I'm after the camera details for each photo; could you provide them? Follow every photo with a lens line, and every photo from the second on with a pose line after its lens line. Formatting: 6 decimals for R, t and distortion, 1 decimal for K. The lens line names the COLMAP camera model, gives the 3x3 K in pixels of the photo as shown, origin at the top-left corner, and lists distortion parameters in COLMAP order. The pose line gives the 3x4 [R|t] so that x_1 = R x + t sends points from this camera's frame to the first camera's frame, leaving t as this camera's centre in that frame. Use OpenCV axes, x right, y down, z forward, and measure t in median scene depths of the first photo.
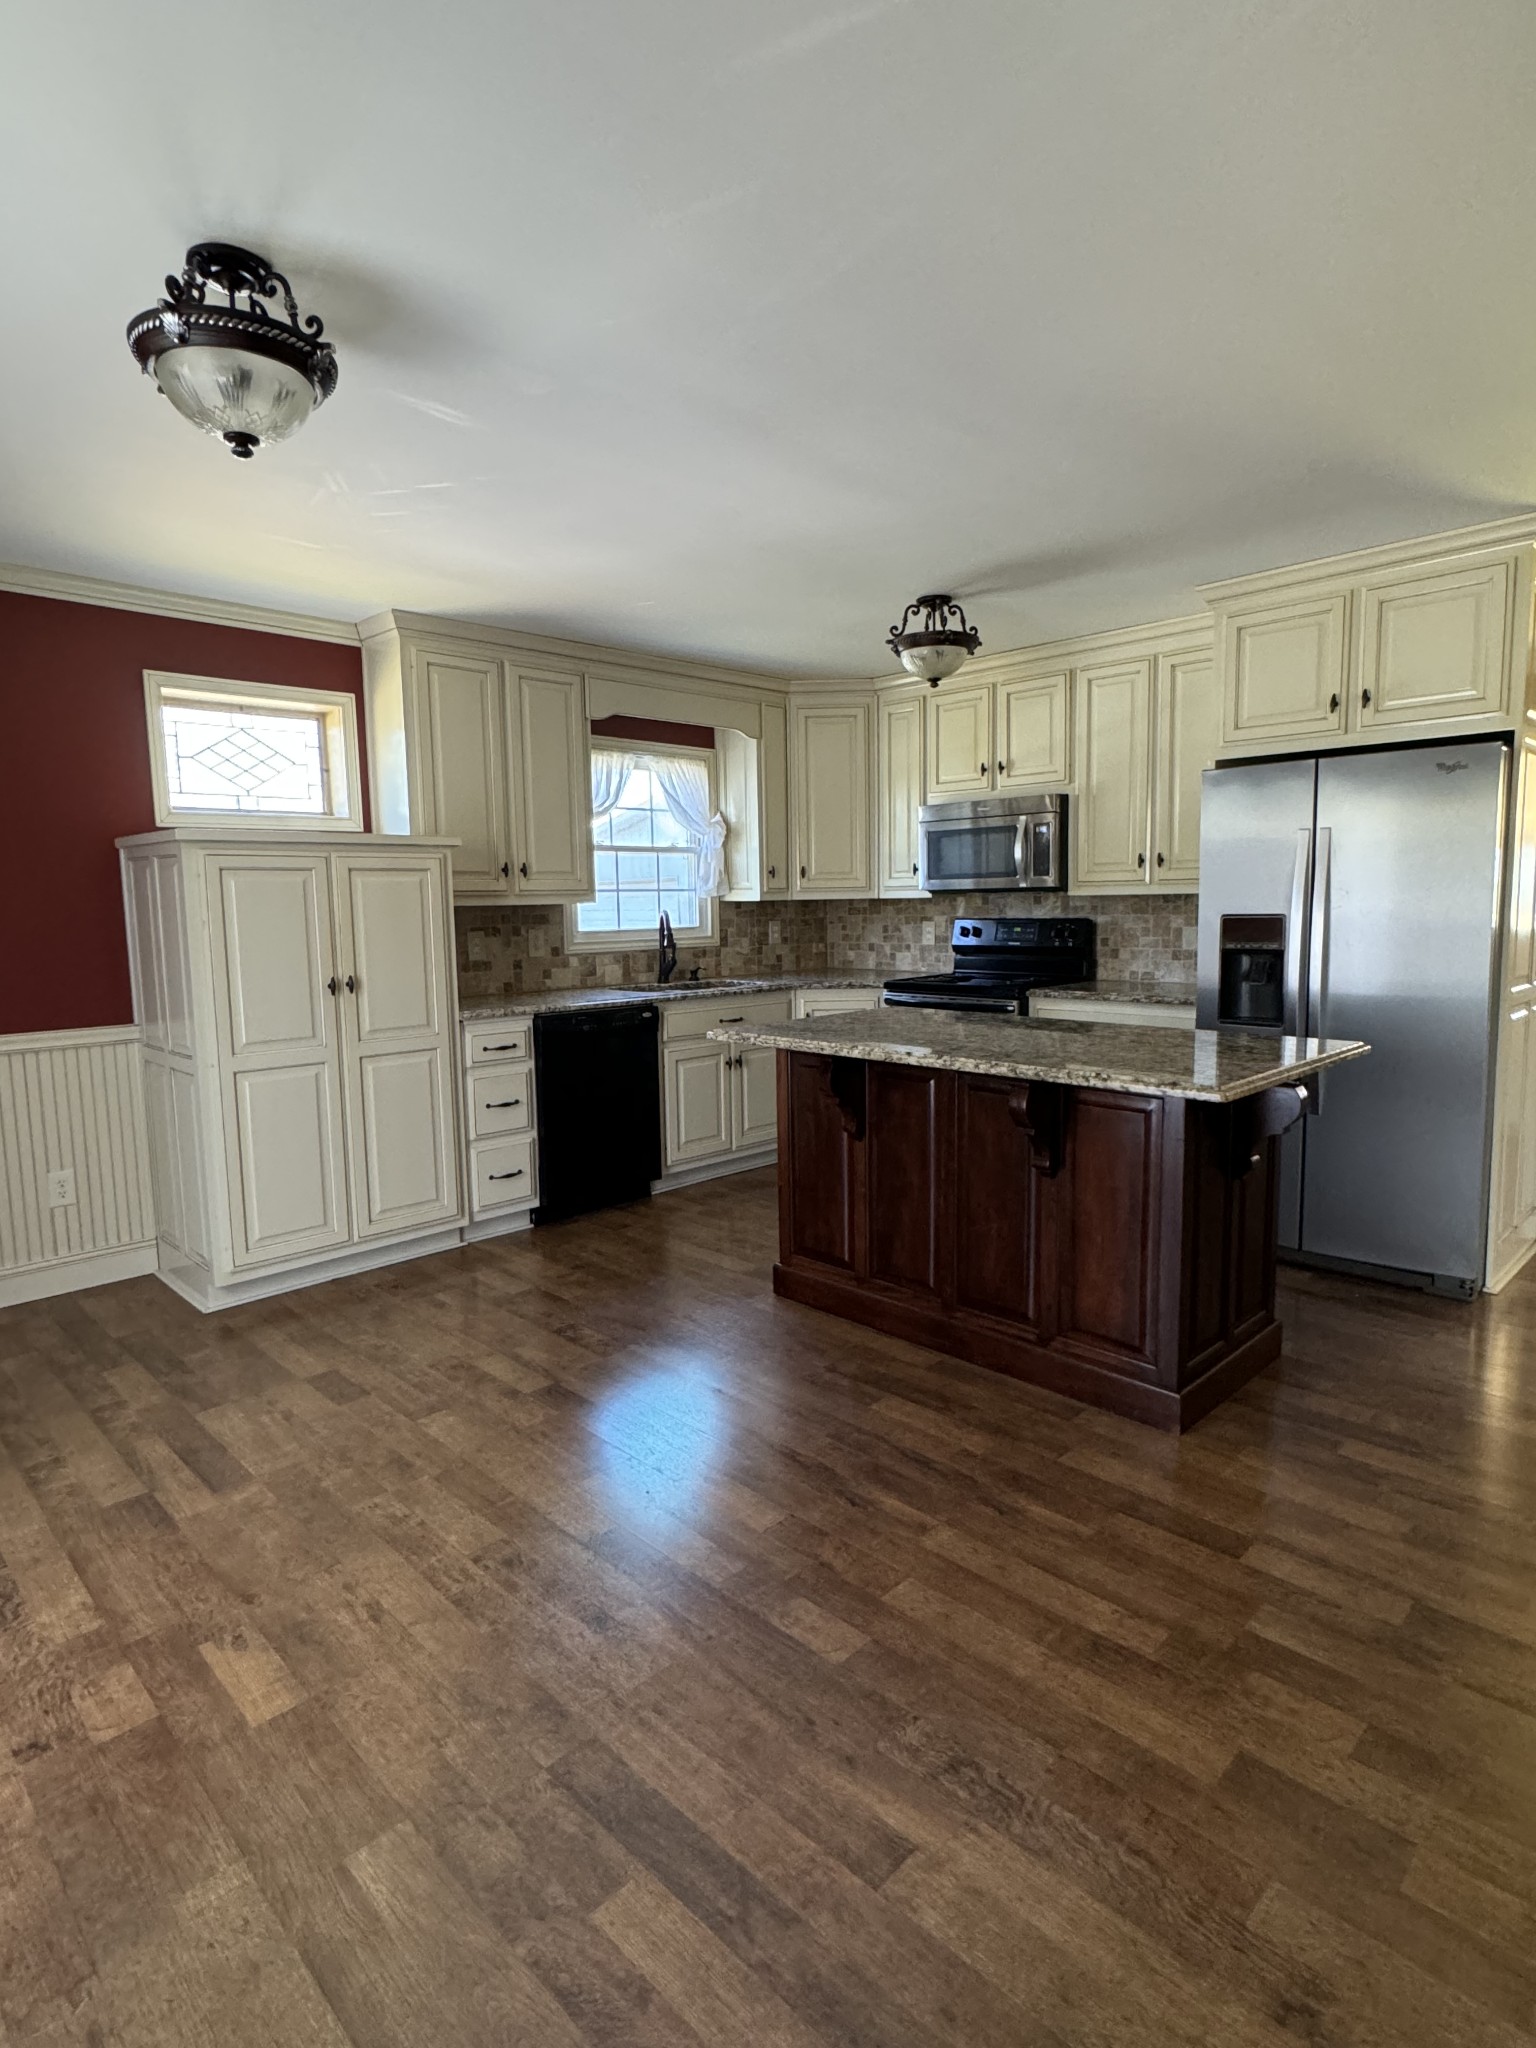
lens RADIAL K [[1073.1, 0, 768.0], [0, 1073.1, 1024.0], [0, 0, 1]] dist [-0.000904, -0.000108]
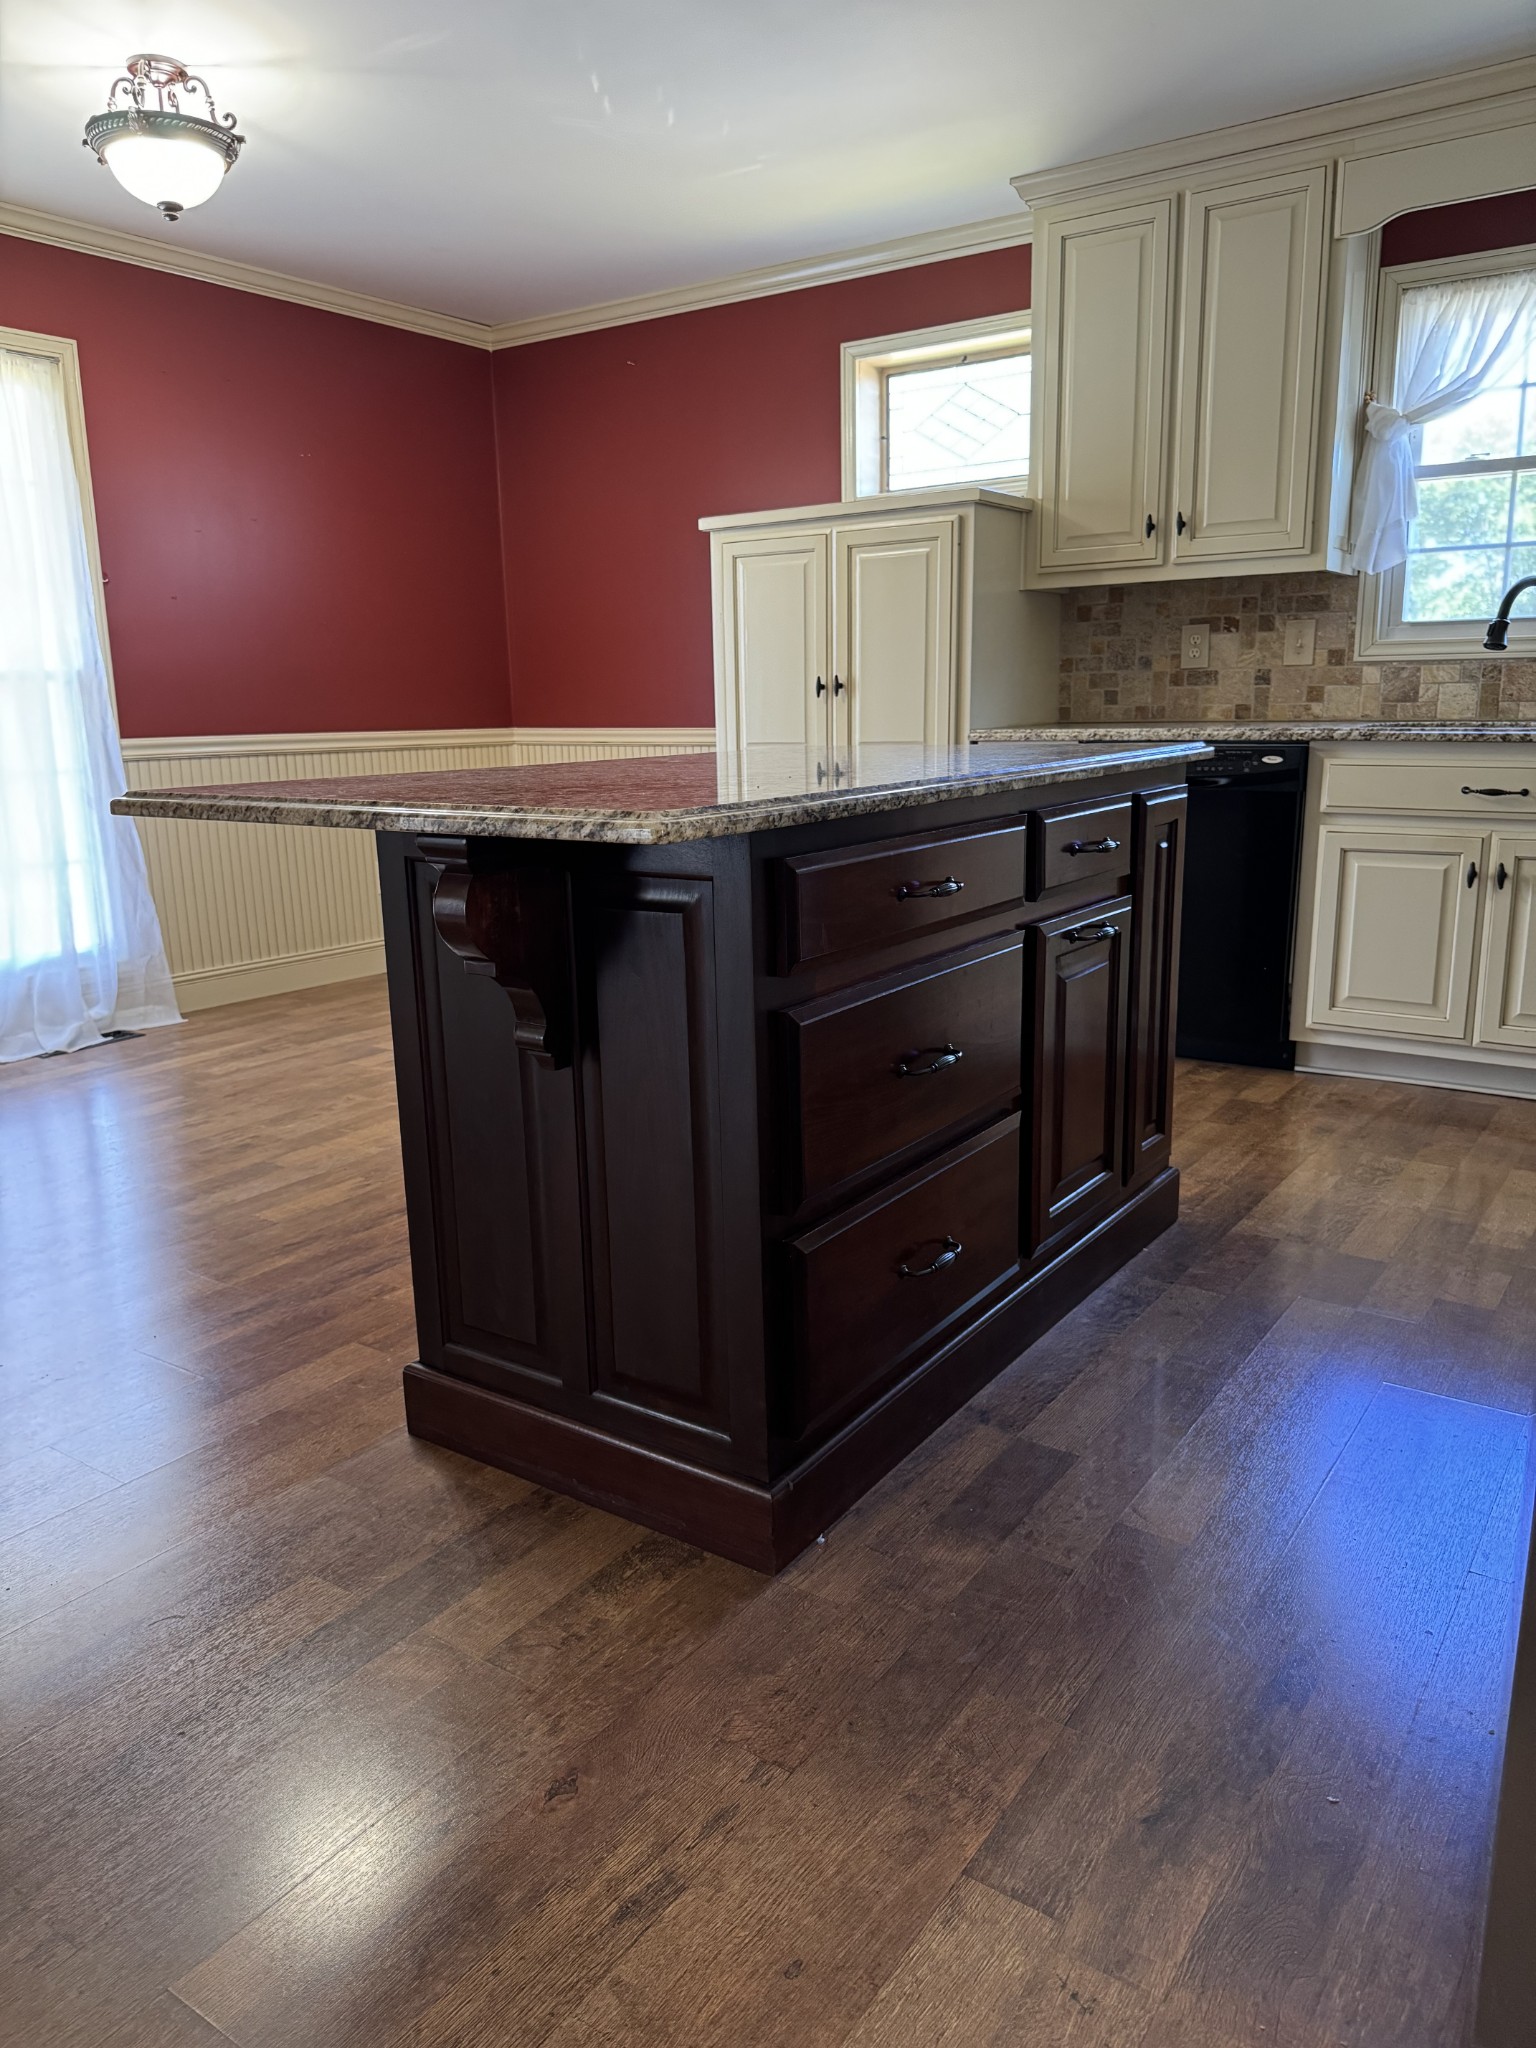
lens RADIAL K [[1451.3, 0, 768.0], [0, 1451.3, 1024.0], [0, 0, 1]] dist [0.037468, -0.060319]
pose [[0.184000, 0.233283, -0.954842, 0.615562], [-0.095595, 0.971070, 0.218826, -0.016246], [0.978267, 0.051014, 0.200977, 0.554261]]
